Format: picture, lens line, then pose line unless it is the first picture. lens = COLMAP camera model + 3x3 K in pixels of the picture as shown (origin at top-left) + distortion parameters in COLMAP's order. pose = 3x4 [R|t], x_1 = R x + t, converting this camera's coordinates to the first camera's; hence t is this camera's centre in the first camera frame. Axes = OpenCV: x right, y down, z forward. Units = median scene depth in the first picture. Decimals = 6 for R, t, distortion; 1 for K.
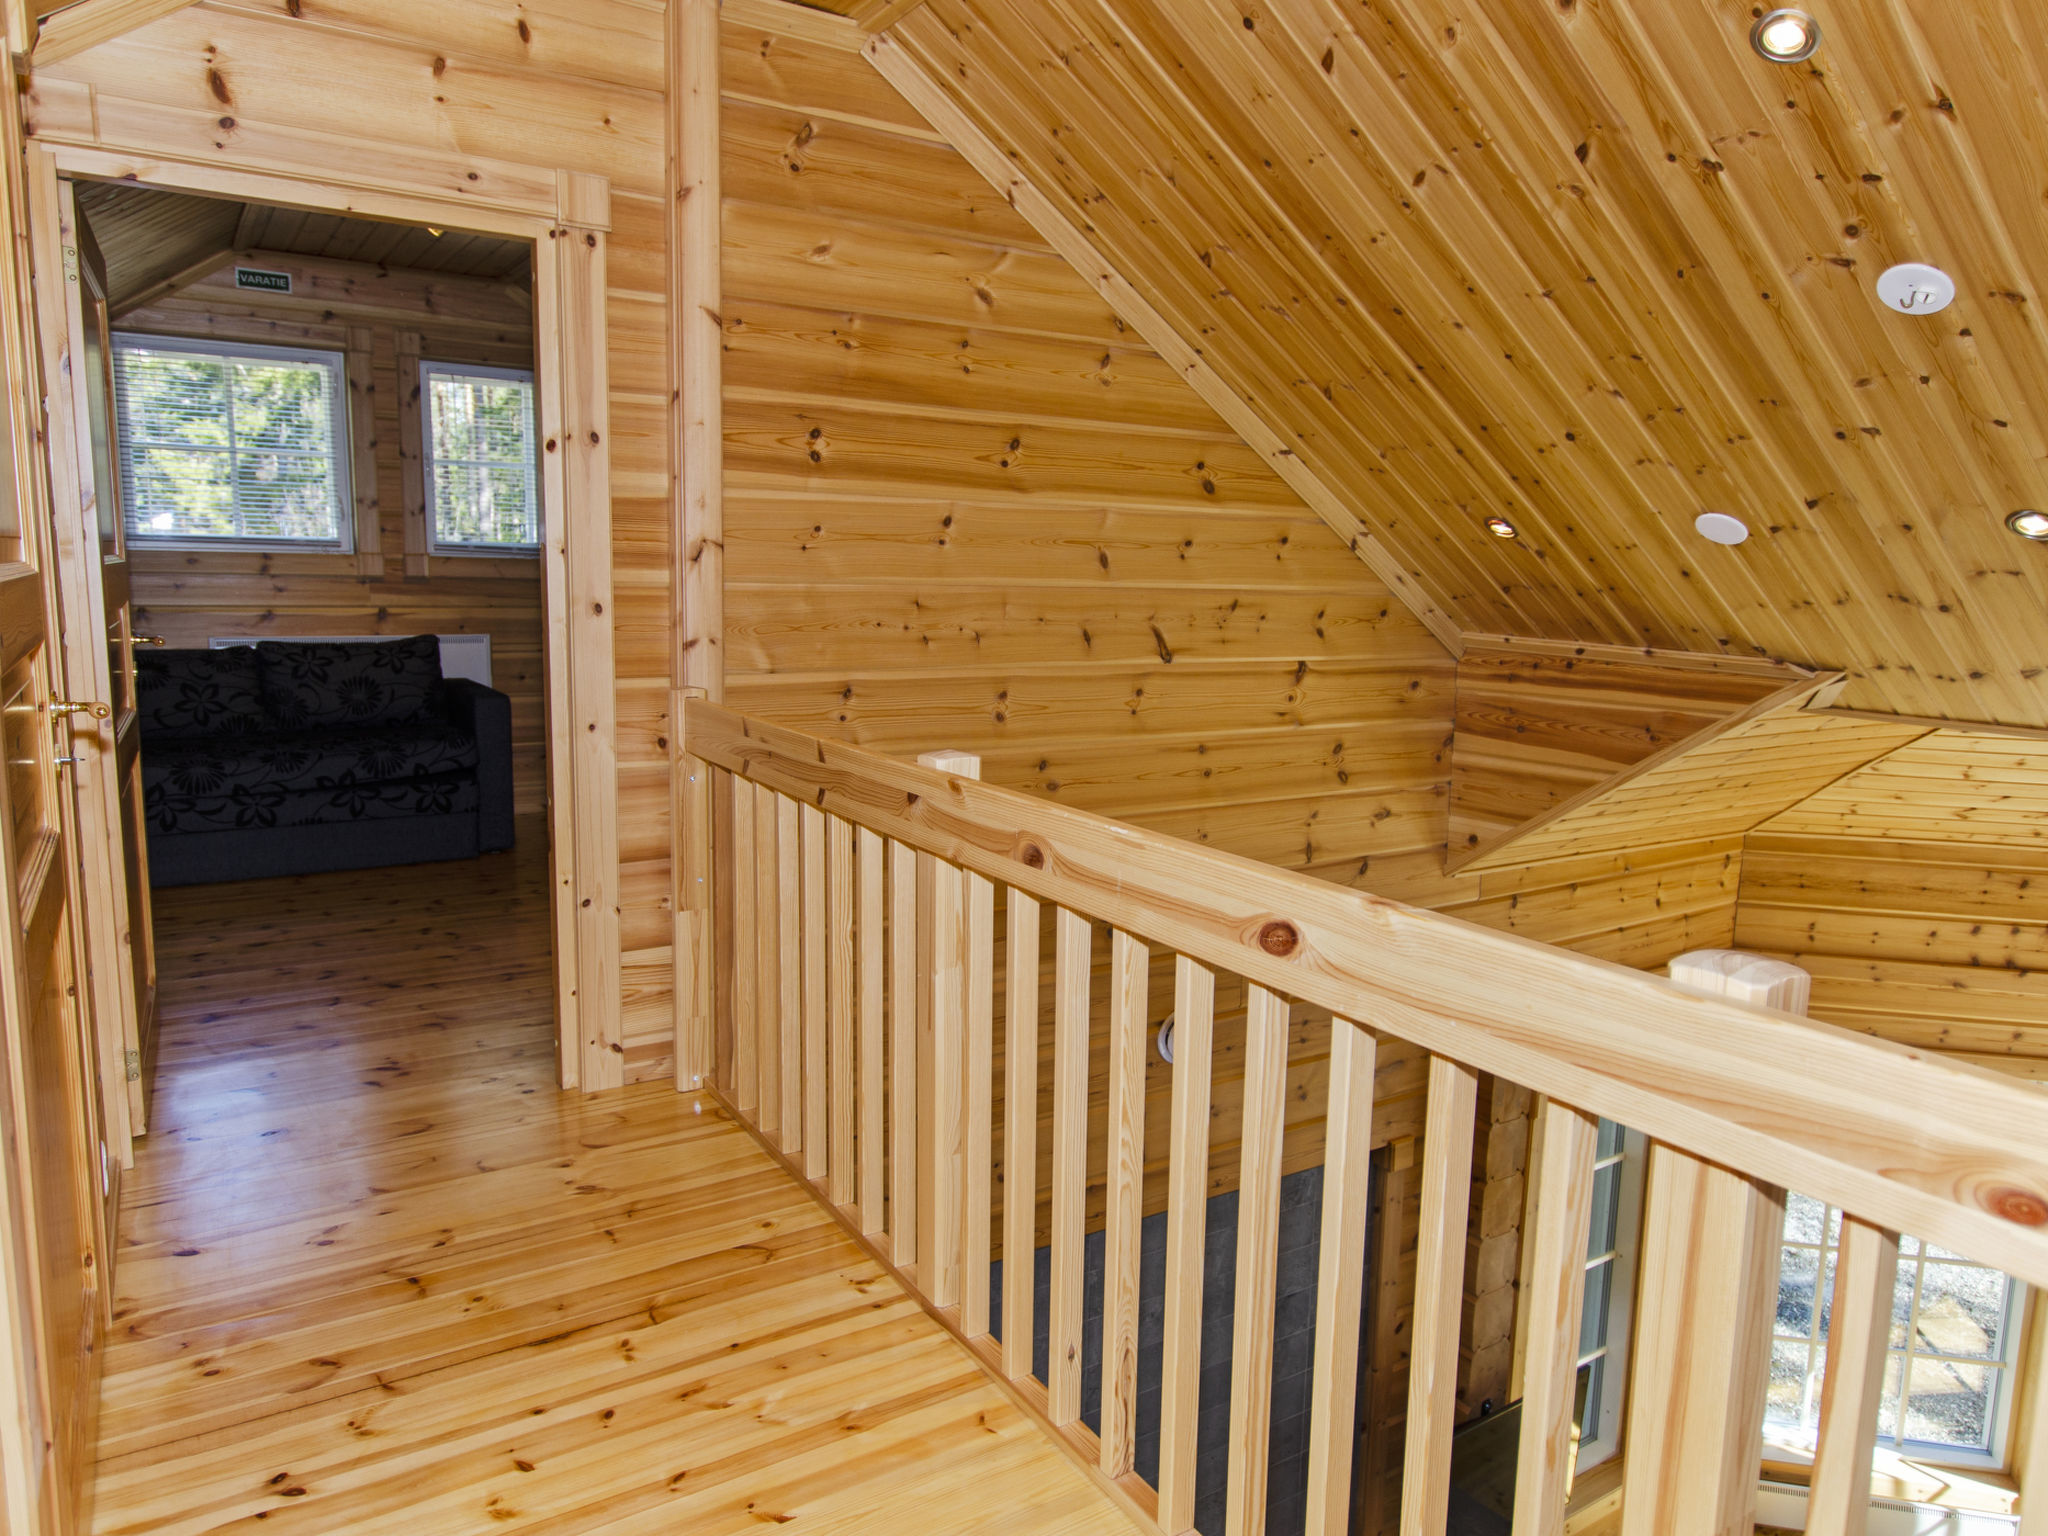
lens RADIAL K [[1324.5, 0, 1024.0], [0, 1324.5, 768.0], [0, 0, 1]] dist [-0.002142, -0.006081]
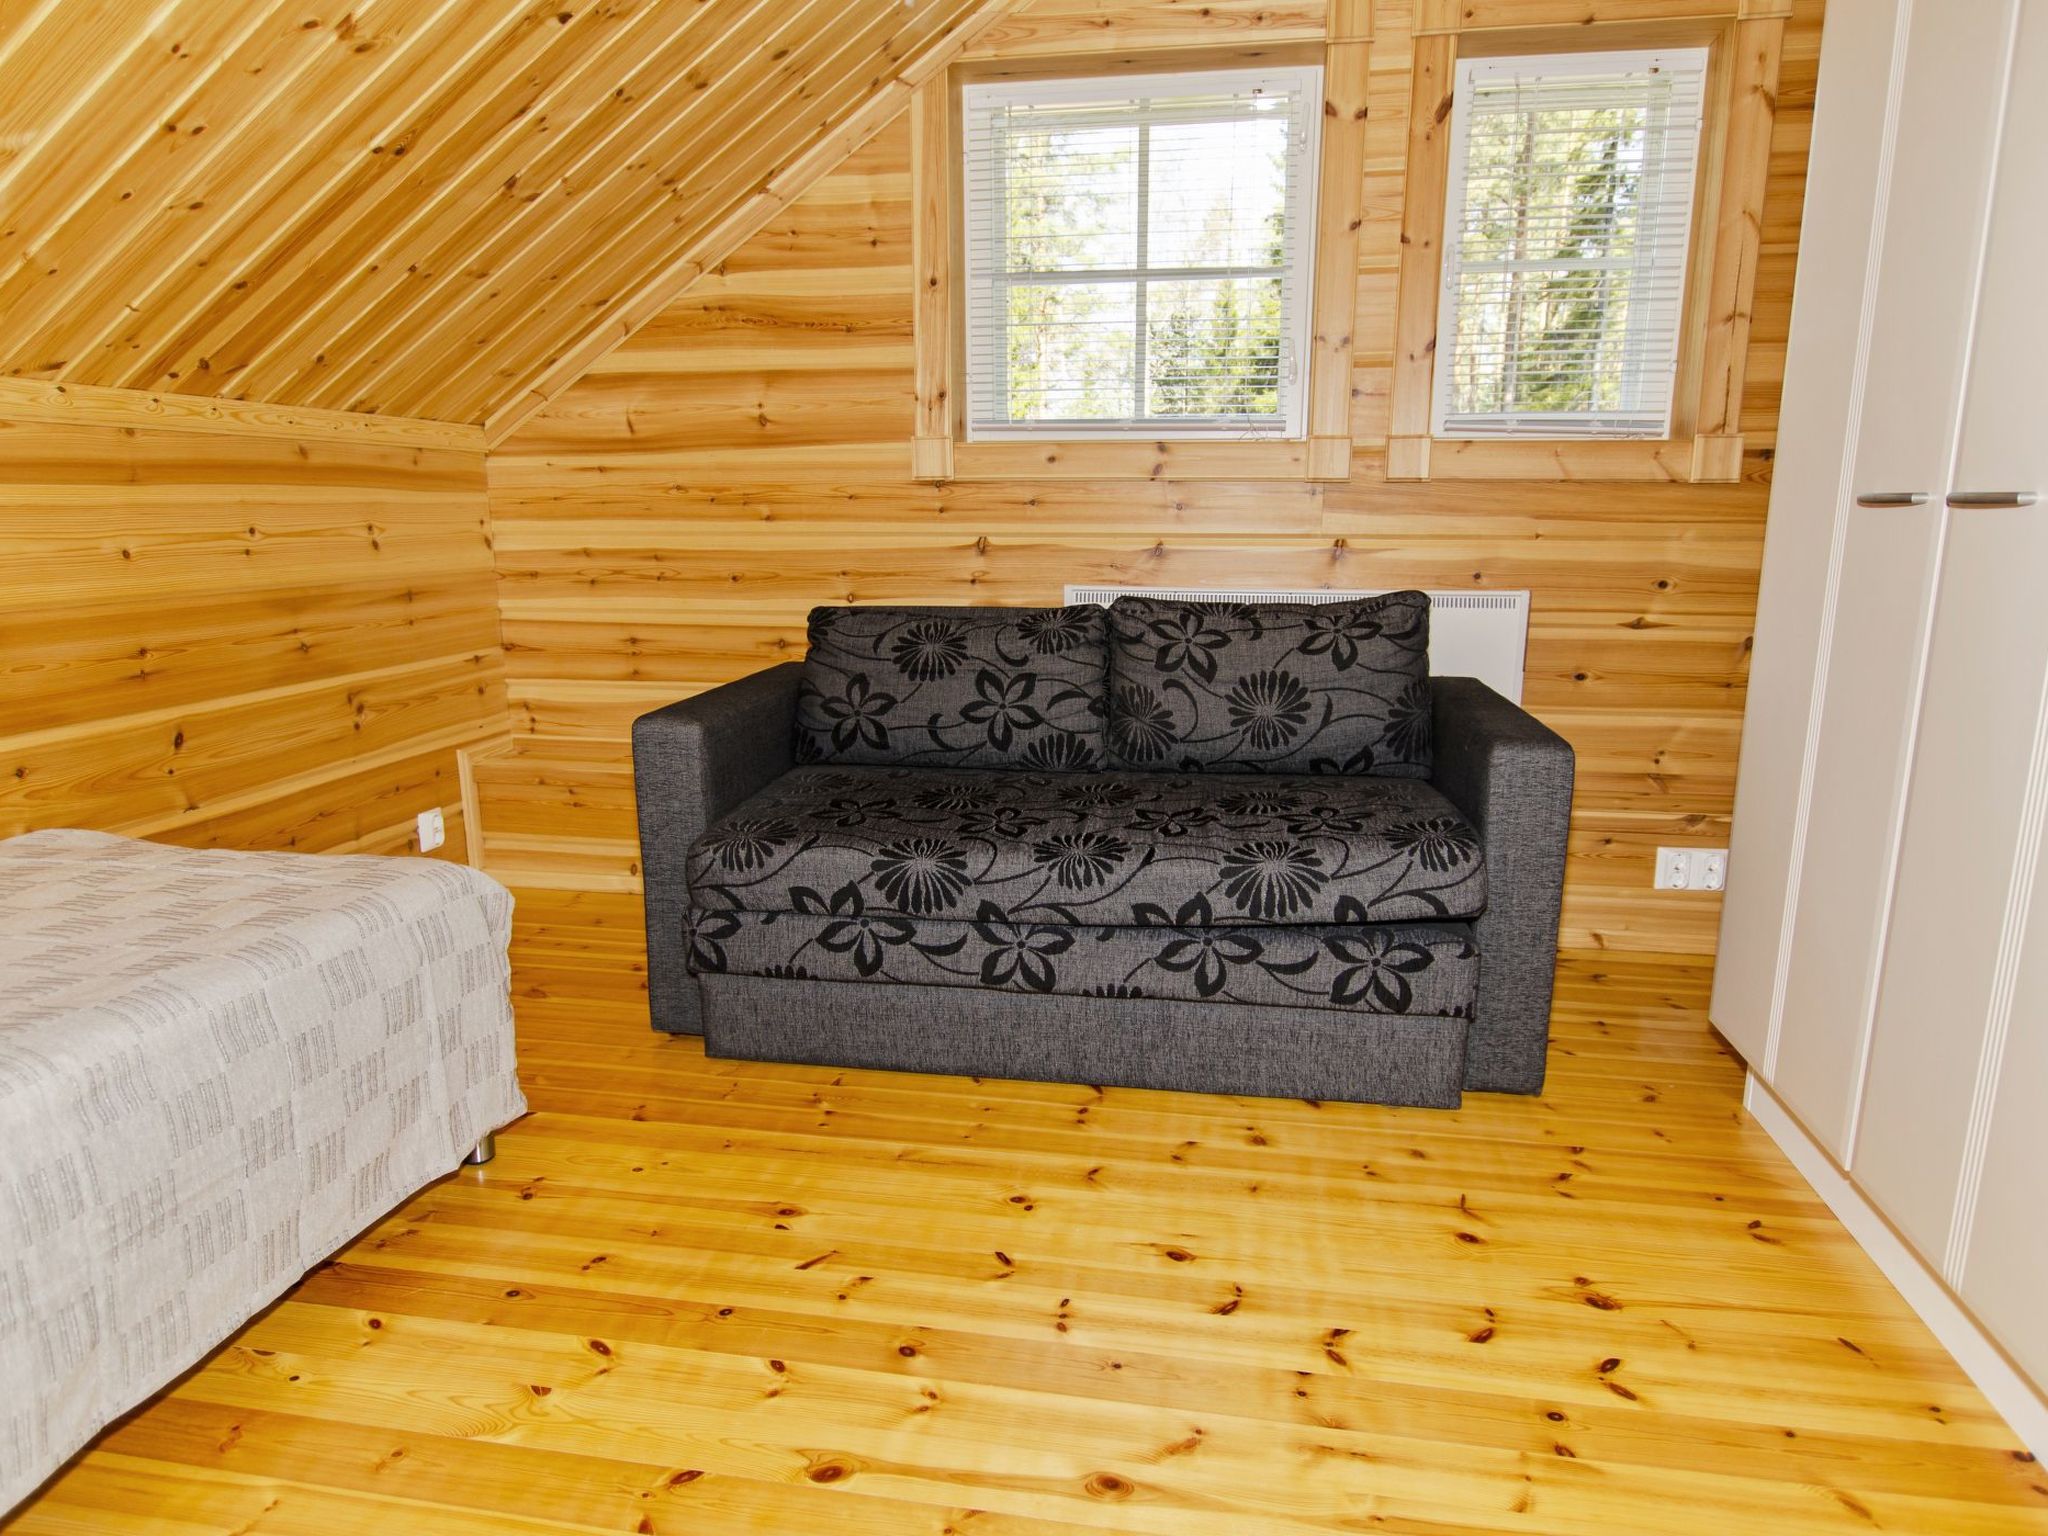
lens RADIAL K [[1278.4, 0, 1037.6], [0, 1278.4, 766.8], [0, 0, 1]] dist [0.004492, 0.000052]
pose [[0.749059, 0.113406, -0.652724, -0.259967], [-0.084750, 0.993548, 0.075364, -0.065827], [0.657060, -0.001134, 0.753838, 0.605521]]
